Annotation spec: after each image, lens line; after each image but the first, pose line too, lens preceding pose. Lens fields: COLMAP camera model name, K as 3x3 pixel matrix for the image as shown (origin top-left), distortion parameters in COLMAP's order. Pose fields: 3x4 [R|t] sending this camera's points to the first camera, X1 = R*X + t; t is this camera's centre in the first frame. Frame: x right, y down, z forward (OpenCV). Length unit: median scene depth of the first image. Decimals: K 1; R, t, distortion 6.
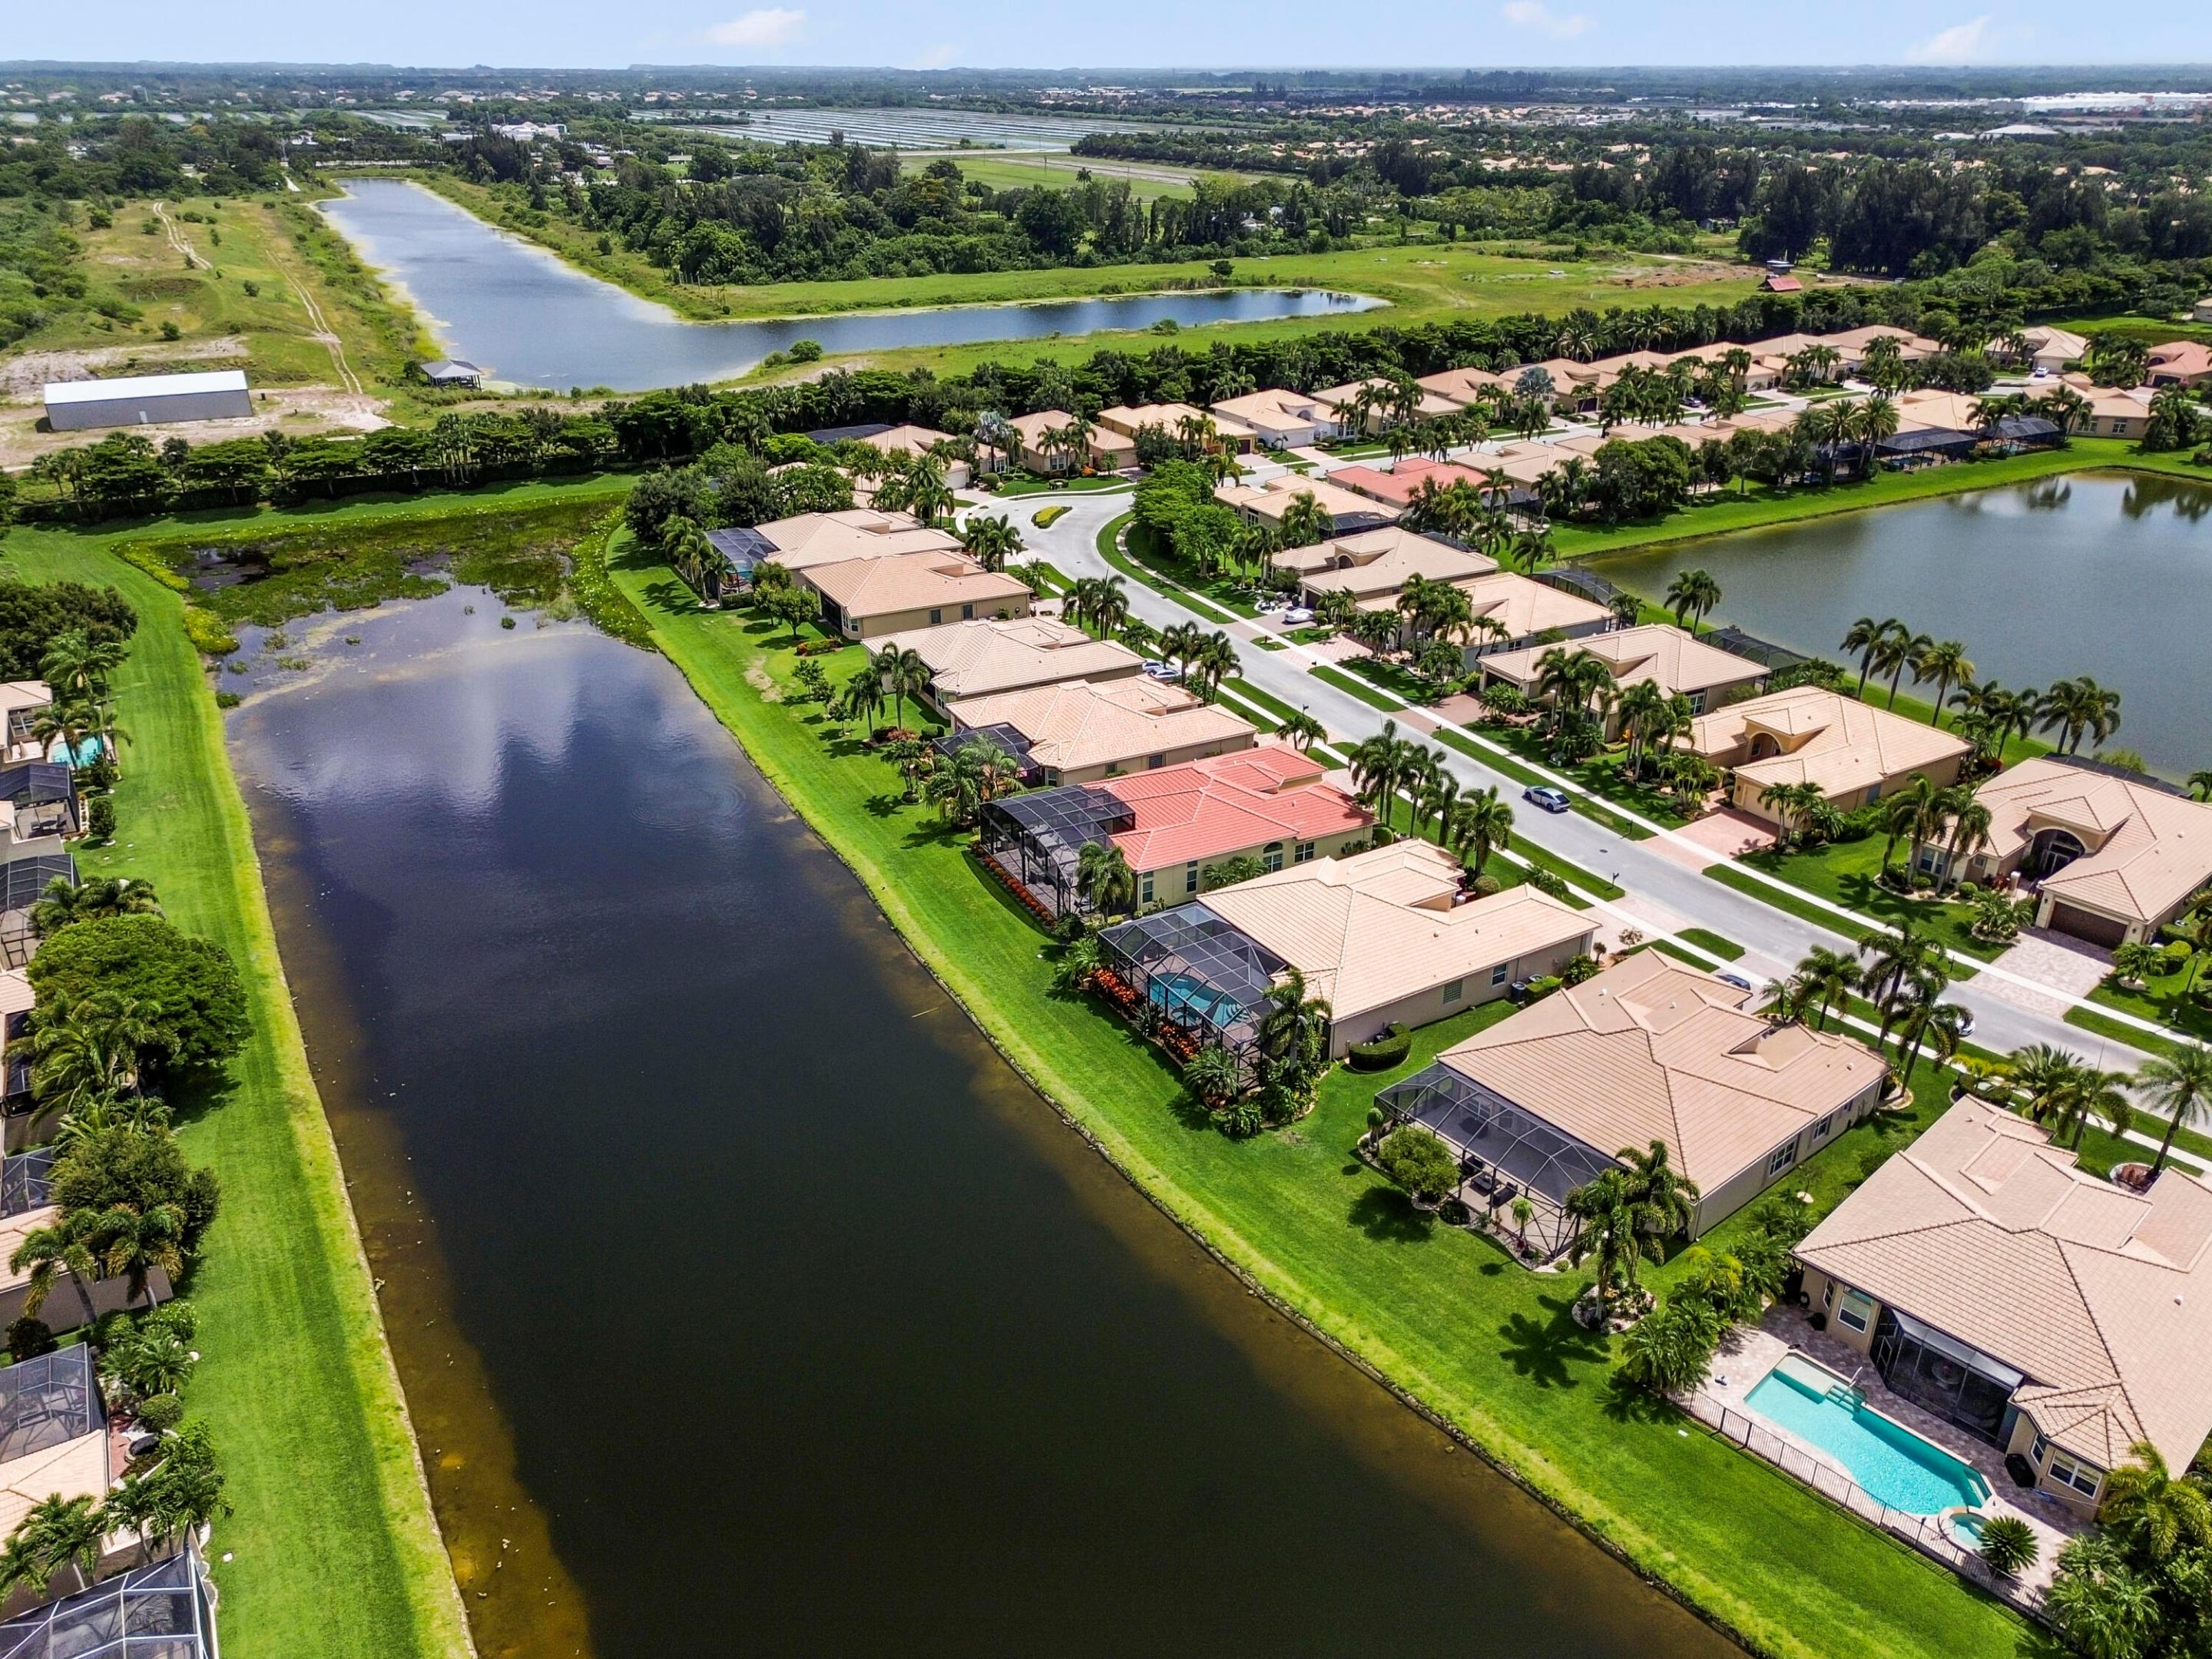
lens RADIAL K [[1567.0, 0, 1111.1], [0, 1567.0, 841.4], [0, 0, 1]] dist [0.056139, -0.036700]
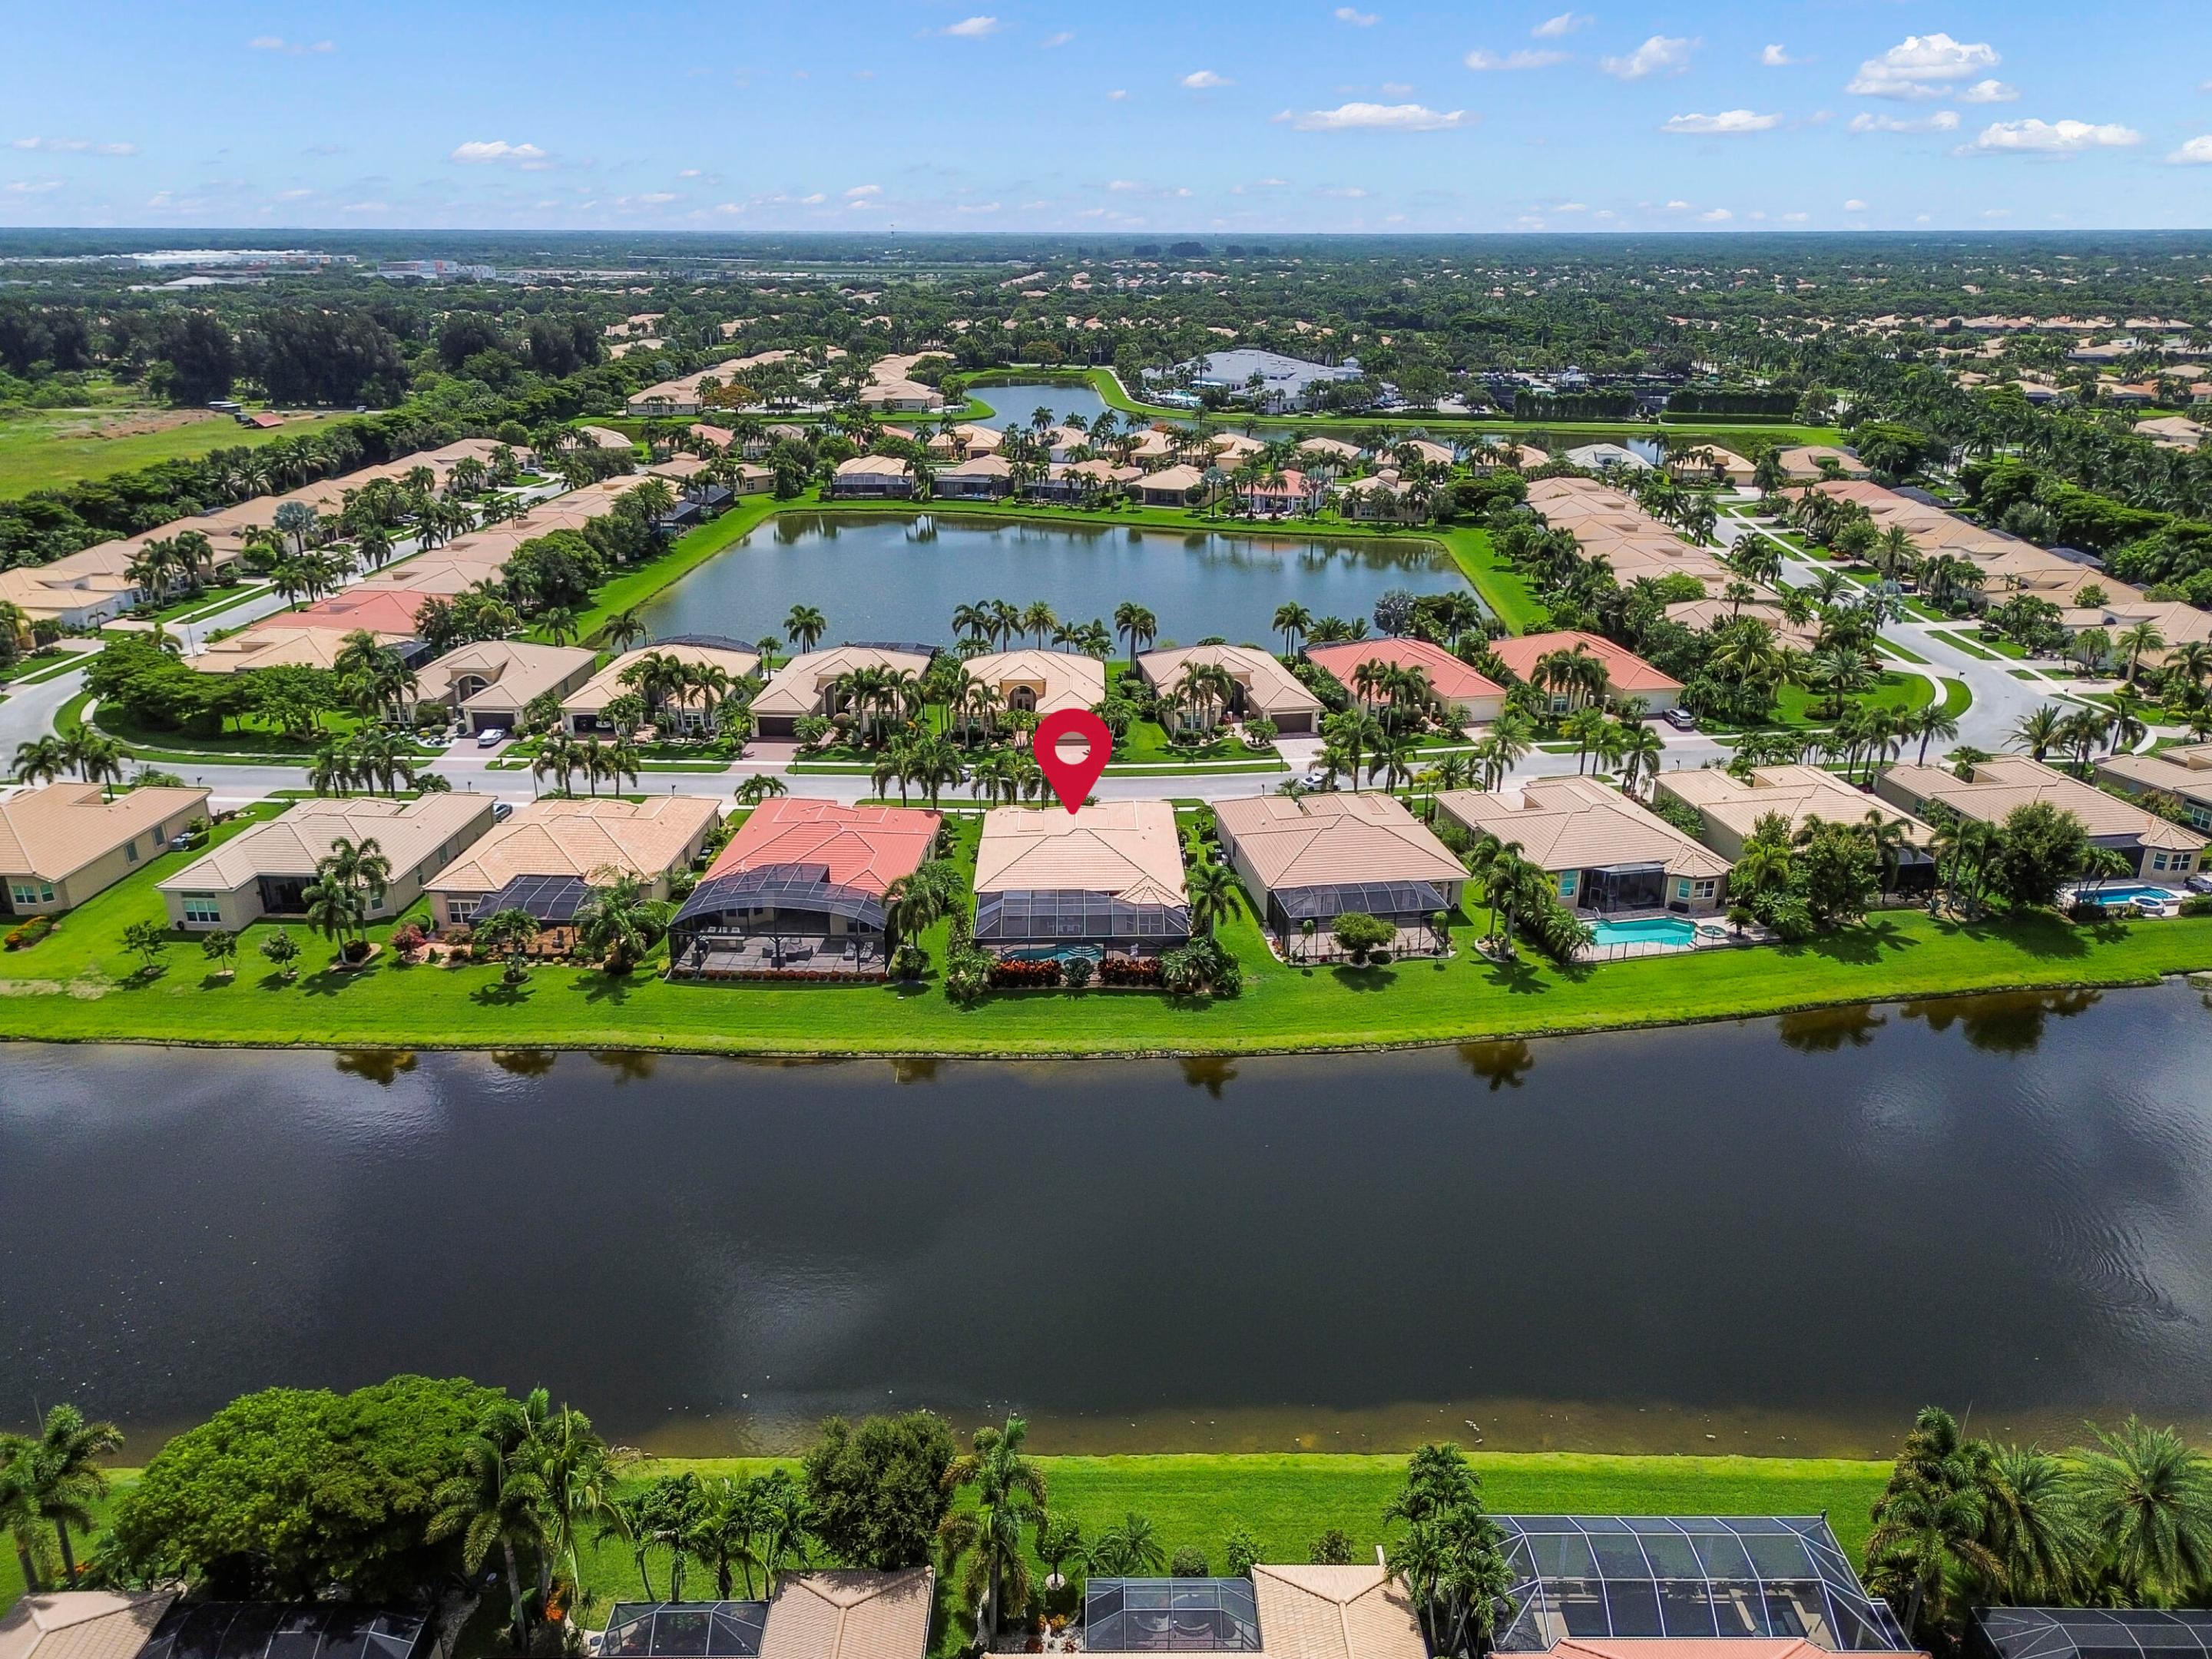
lens RADIAL K [[1528.9, 0, 1106.0], [0, 1528.9, 829.5], [0, 0, 1]] dist [0.054528, -0.003993]
pose [[0.508917, -0.307533, 0.804006, -0.657109], [0.376720, 0.919383, 0.113210, -0.080661], [-0.774006, 0.245271, 0.583744, 0.240000]]
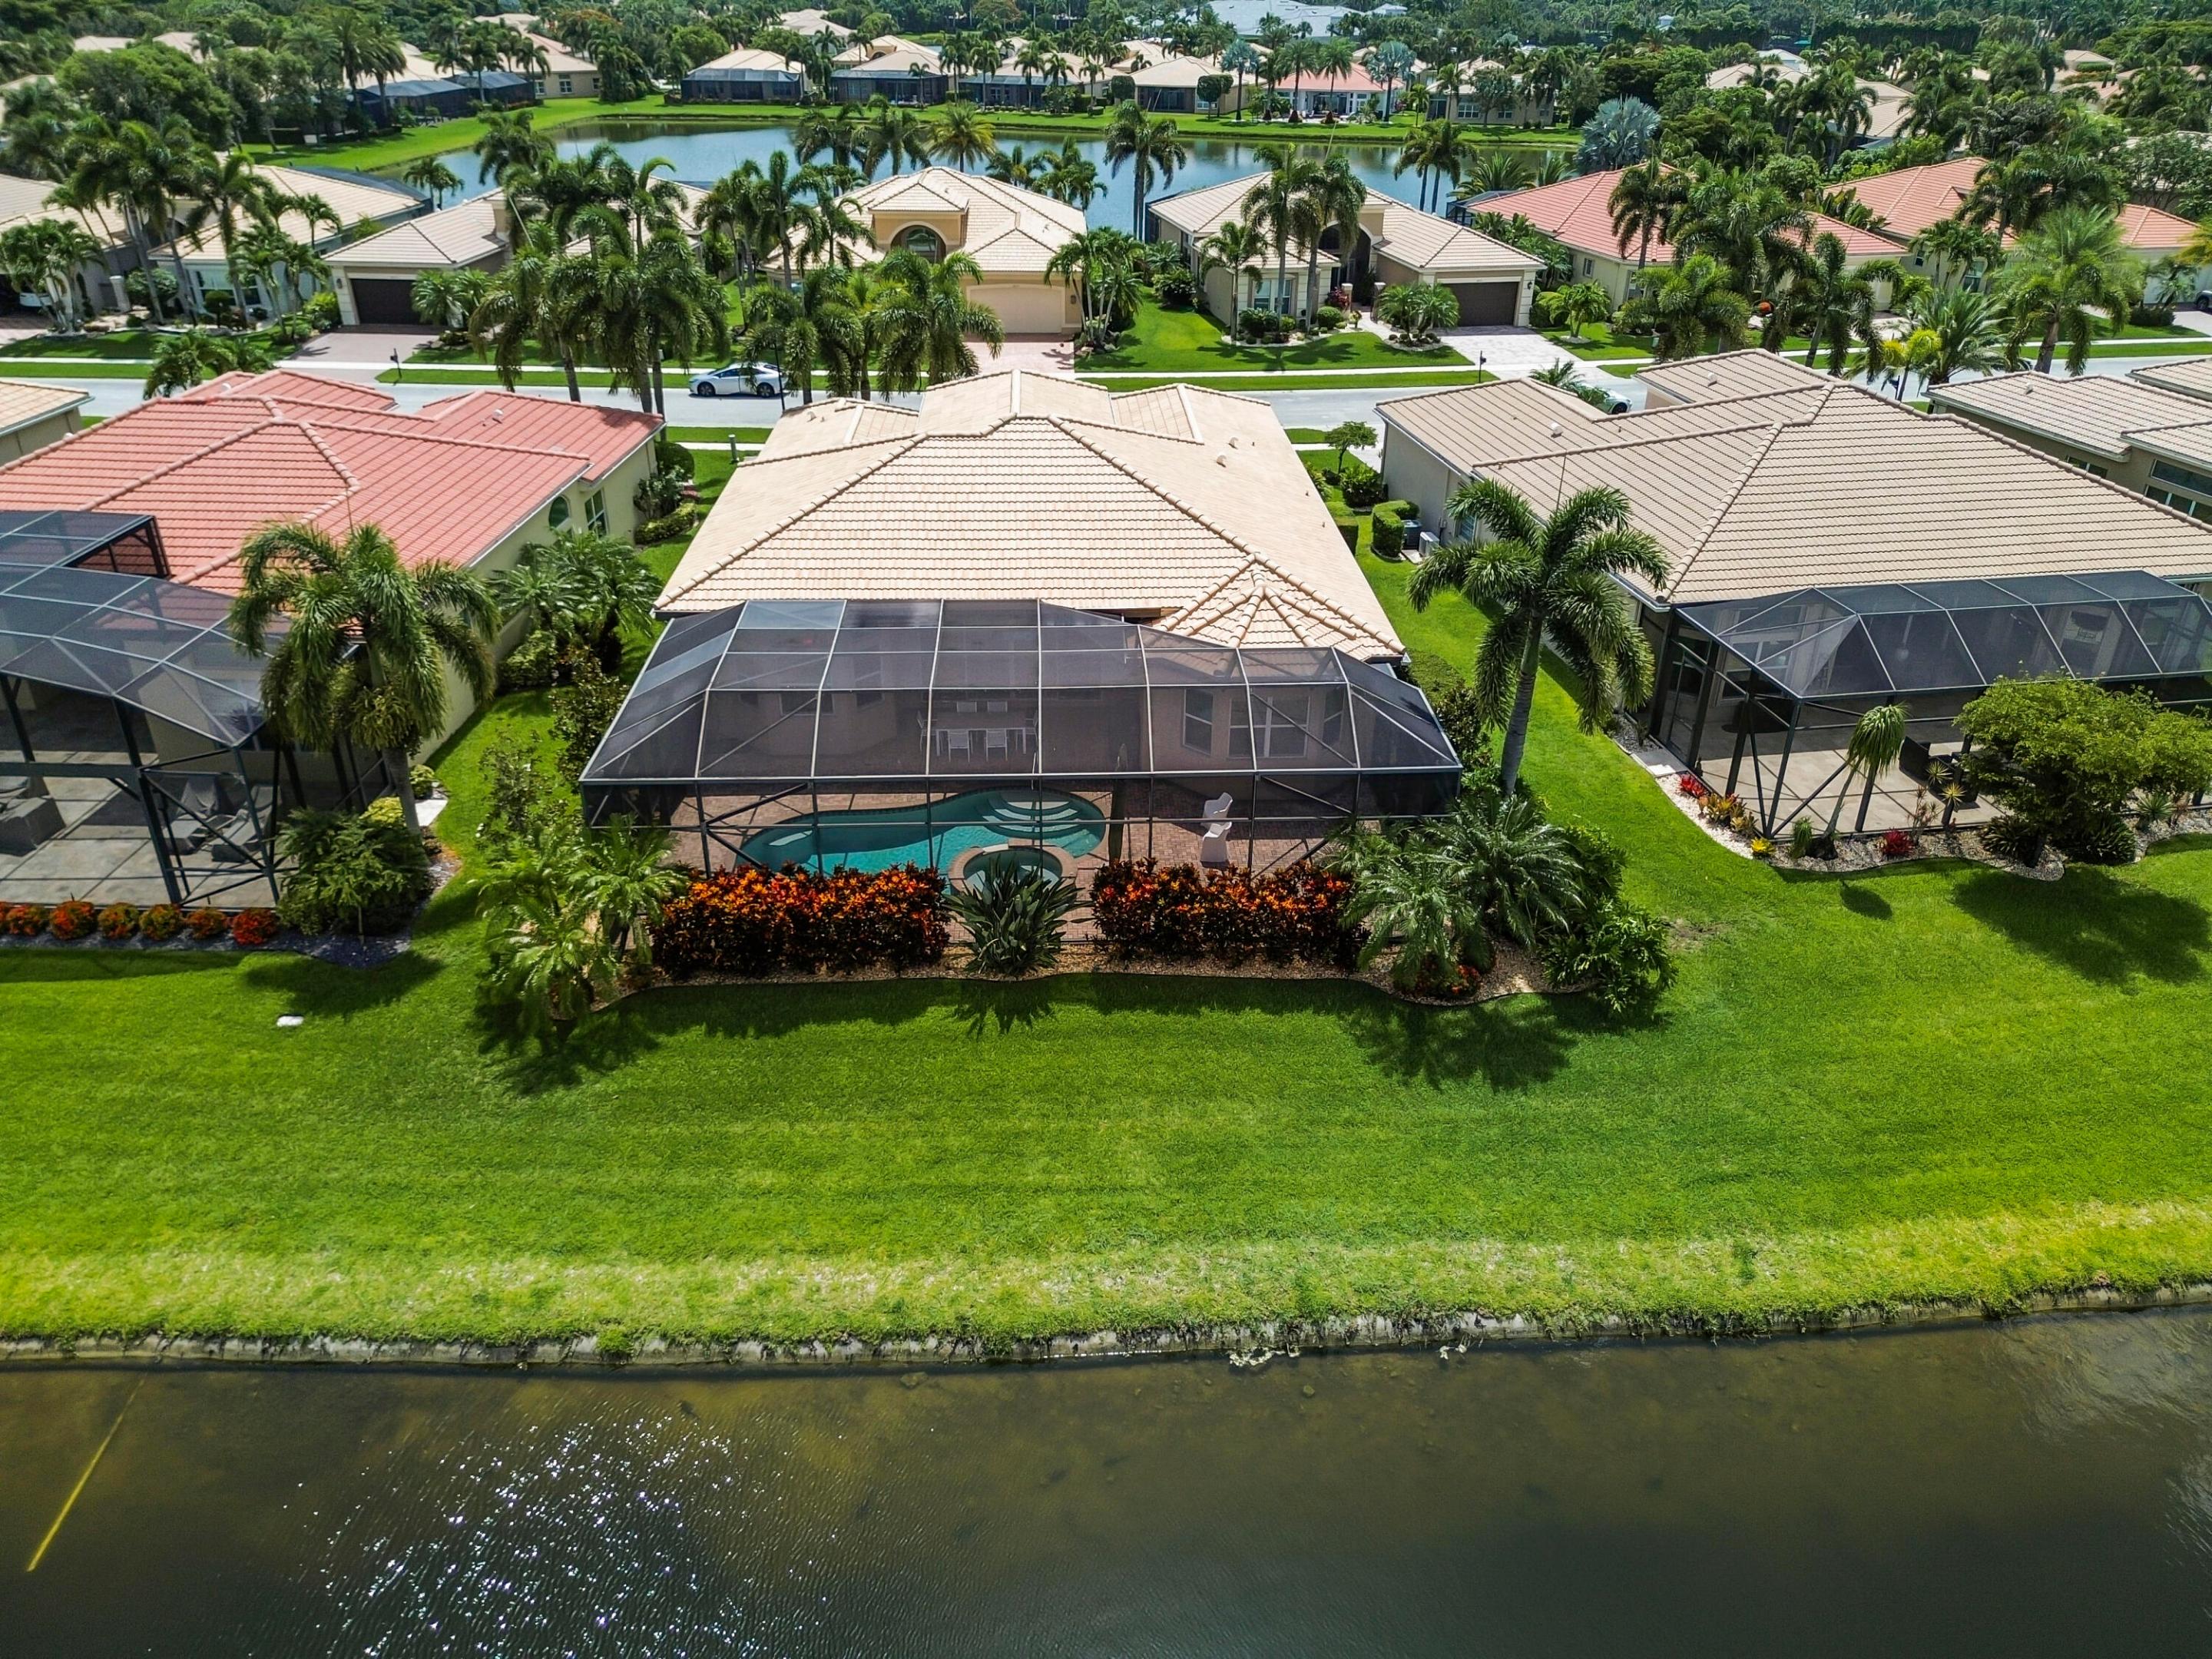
lens RADIAL K [[1567.0, 0, 1111.1], [0, 1567.0, 841.4], [0, 0, 1]] dist [0.056139, -0.036700]
pose [[0.491351, -0.416037, 0.765172, -0.144683], [0.373744, 0.894254, 0.246223, 0.028378], [-0.786696, 0.164996, 0.594884, 0.638958]]
